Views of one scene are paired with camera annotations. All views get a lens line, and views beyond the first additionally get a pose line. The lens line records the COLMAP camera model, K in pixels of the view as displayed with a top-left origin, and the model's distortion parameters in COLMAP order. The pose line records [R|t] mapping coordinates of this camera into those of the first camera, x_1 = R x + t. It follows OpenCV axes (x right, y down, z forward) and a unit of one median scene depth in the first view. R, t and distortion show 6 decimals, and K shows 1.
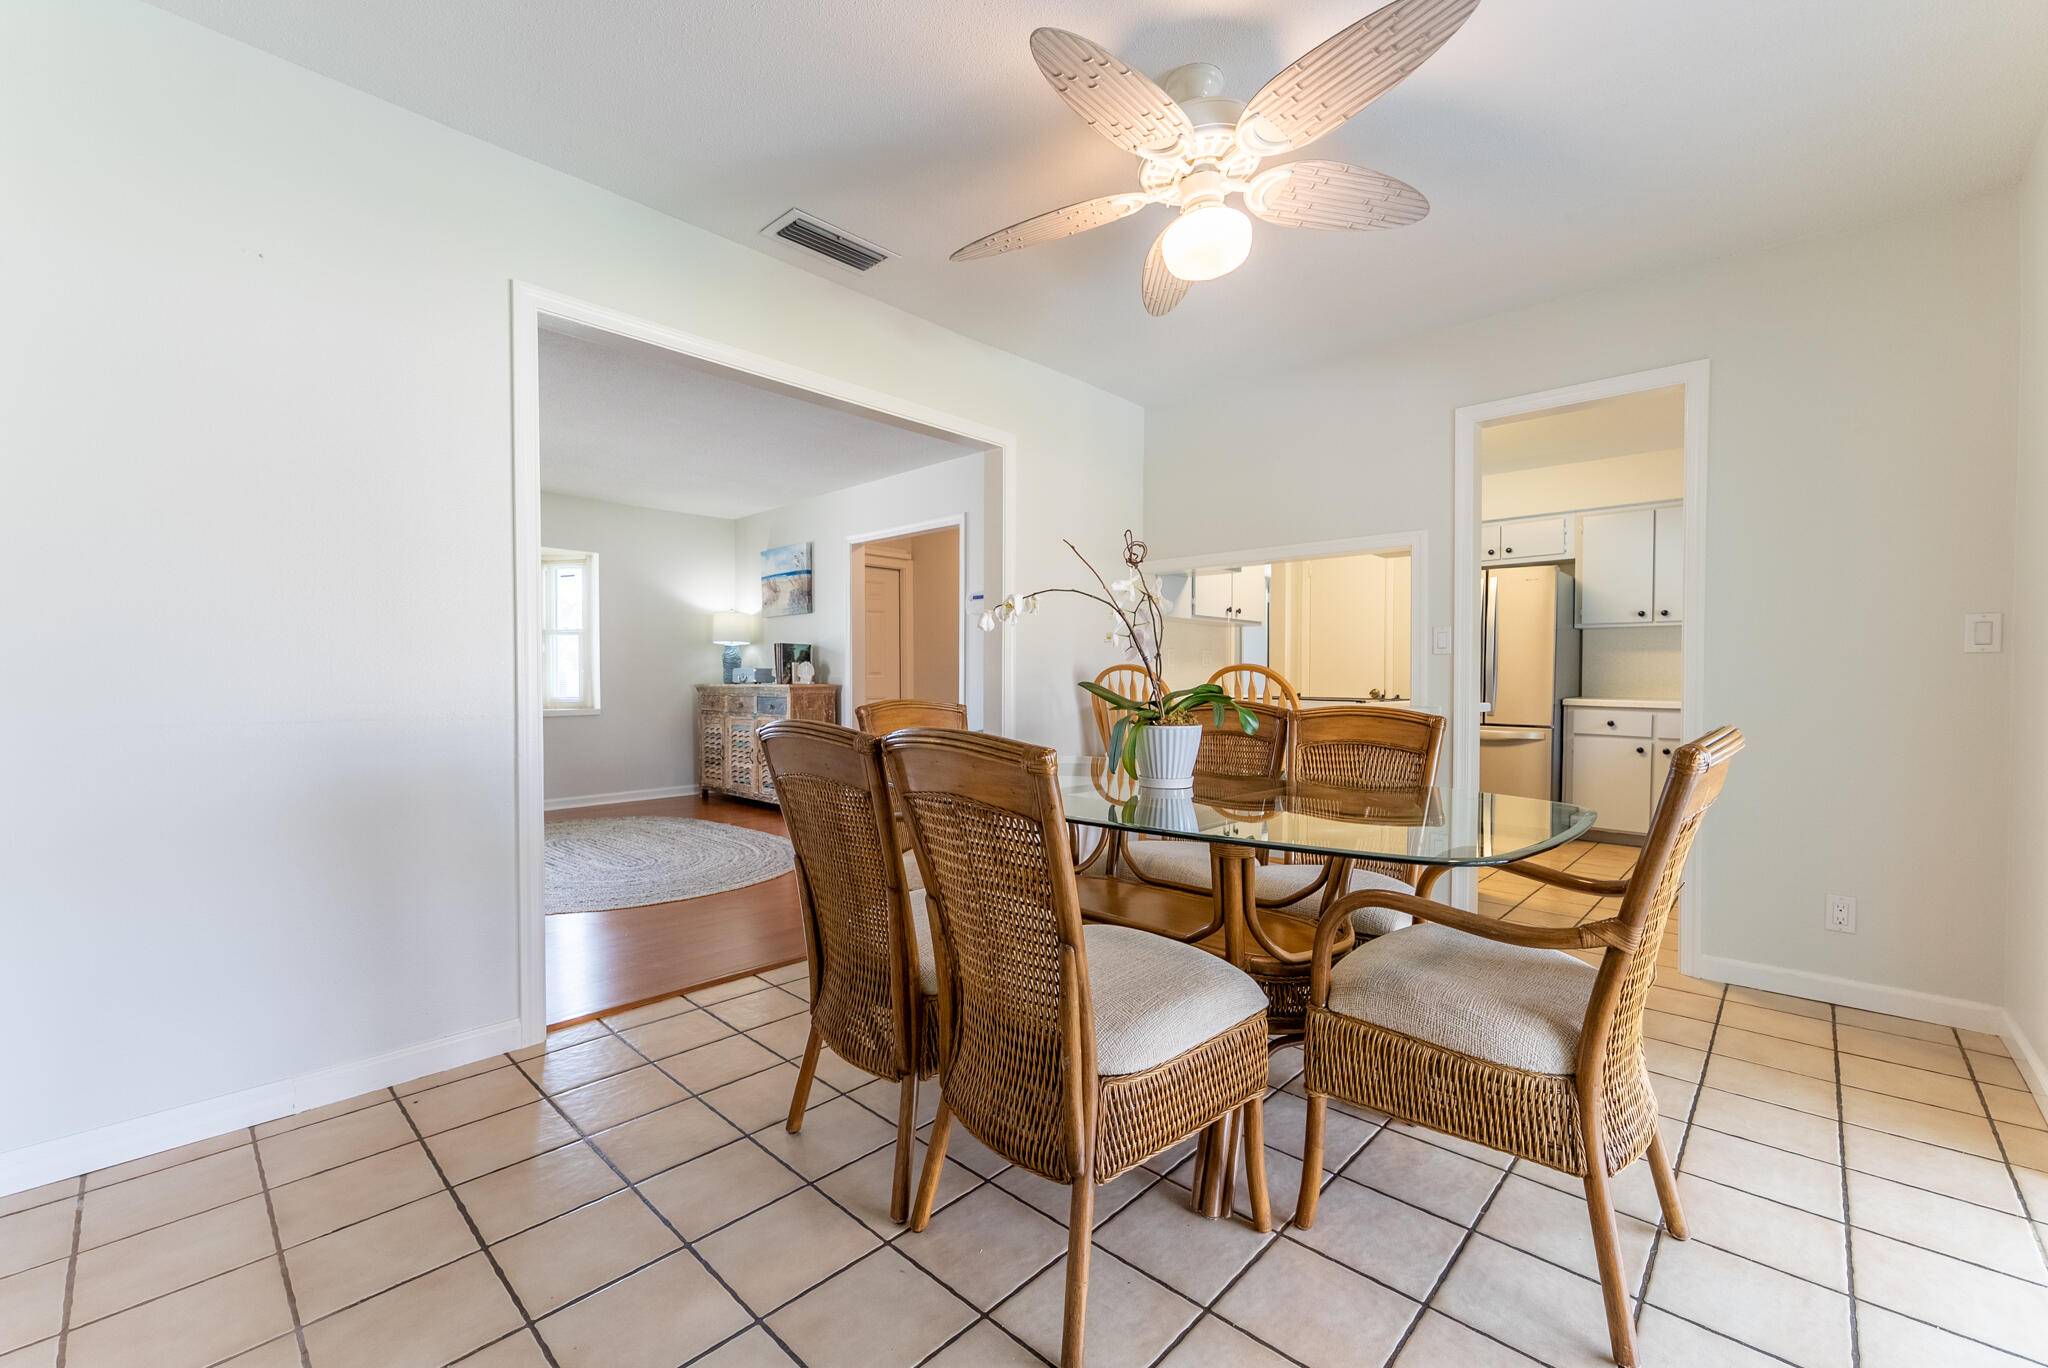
lens RADIAL K [[827.6, 0, 1029.0], [0, 827.6, 695.4], [0, 0, 1]] dist [-0.002280, -0.000803]
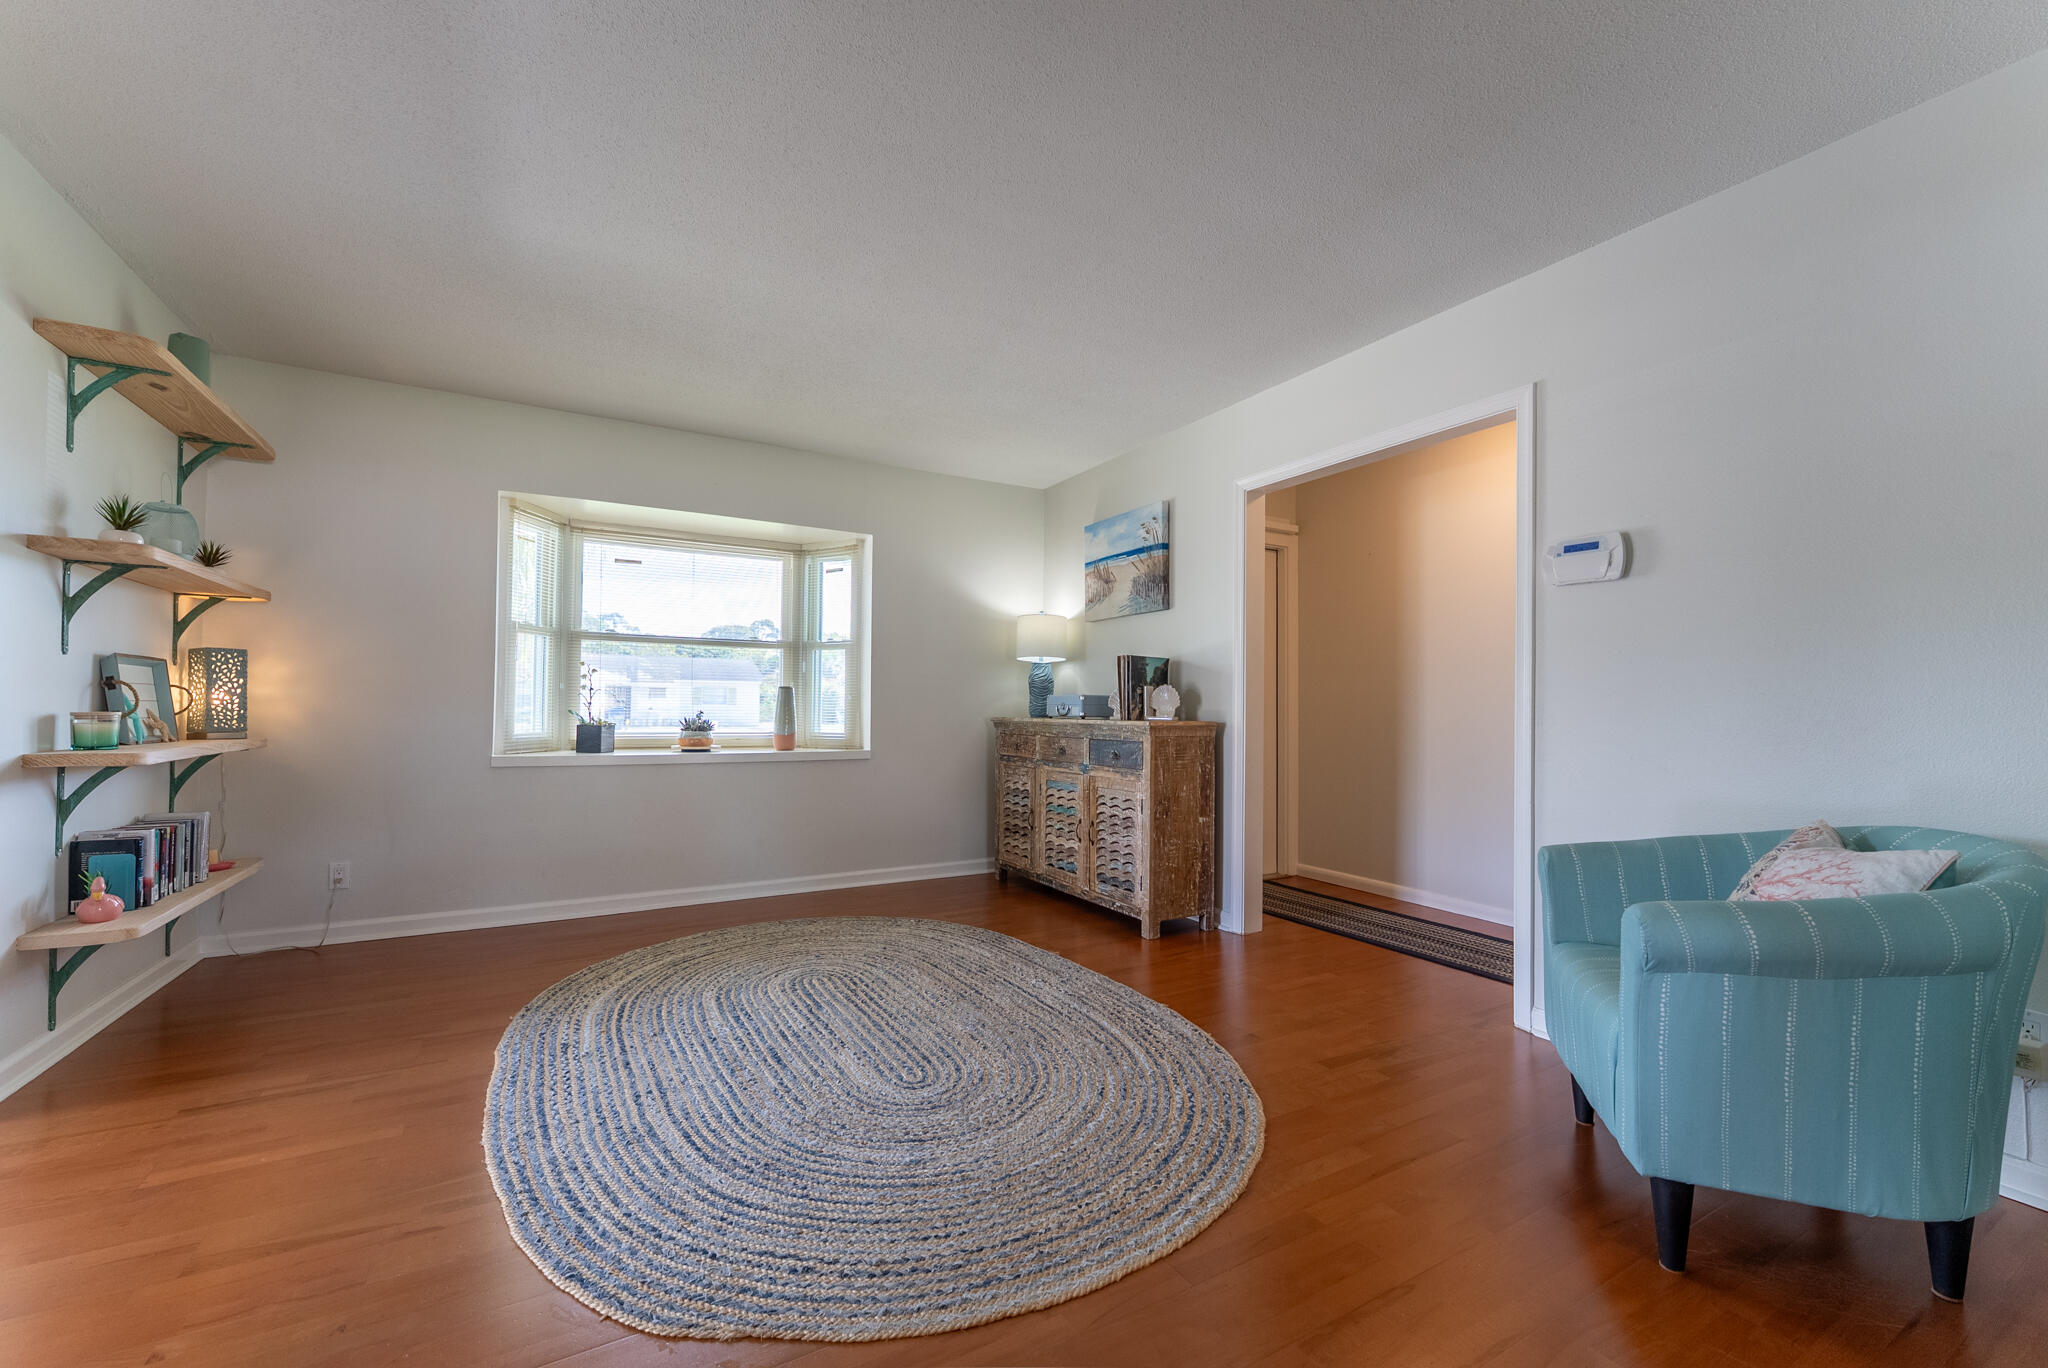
lens RADIAL K [[827.6, 0, 1023.1], [0, 827.6, 692.8], [0, 0, 1]] dist [-0.002280, -0.000803]
pose [[0.954759, 0.001432, -0.297376, -0.183383], [-0.012945, 0.999241, -0.036751, -0.009984], [0.297097, 0.038937, 0.954053, 0.362530]]
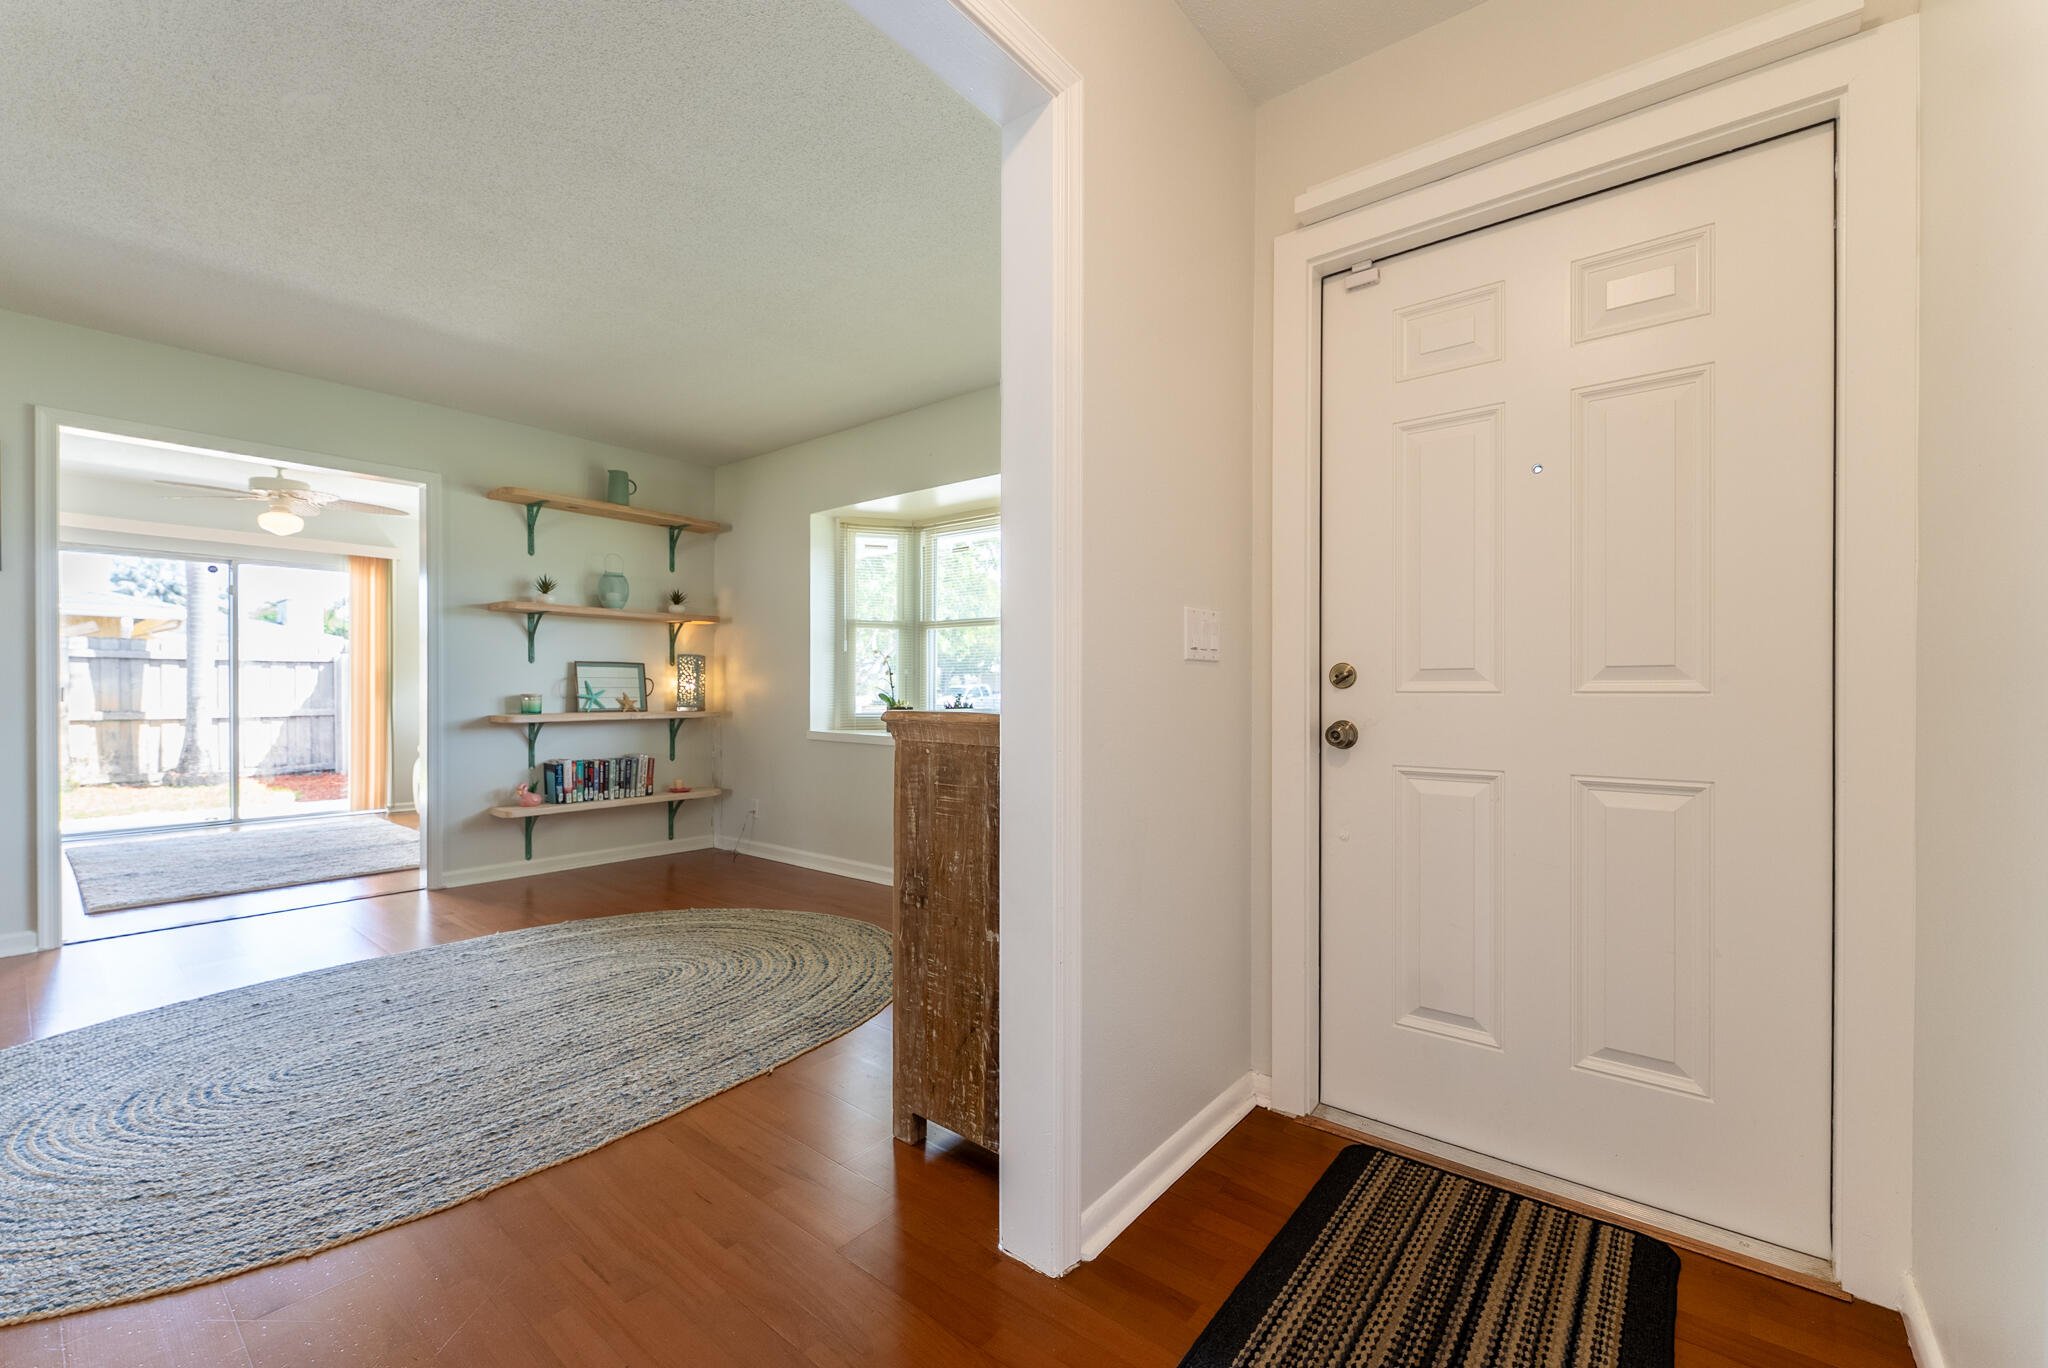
lens RADIAL K [[827.6, 0, 1035.5], [0, 827.6, 689.8], [0, 0, 1]] dist [-0.002280, -0.000803]
pose [[0.071836, -0.000069, -0.997416, 0.026759], [-0.022725, 0.999740, -0.001706, -0.020872], [0.997158, 0.022789, 0.071816, 0.965331]]
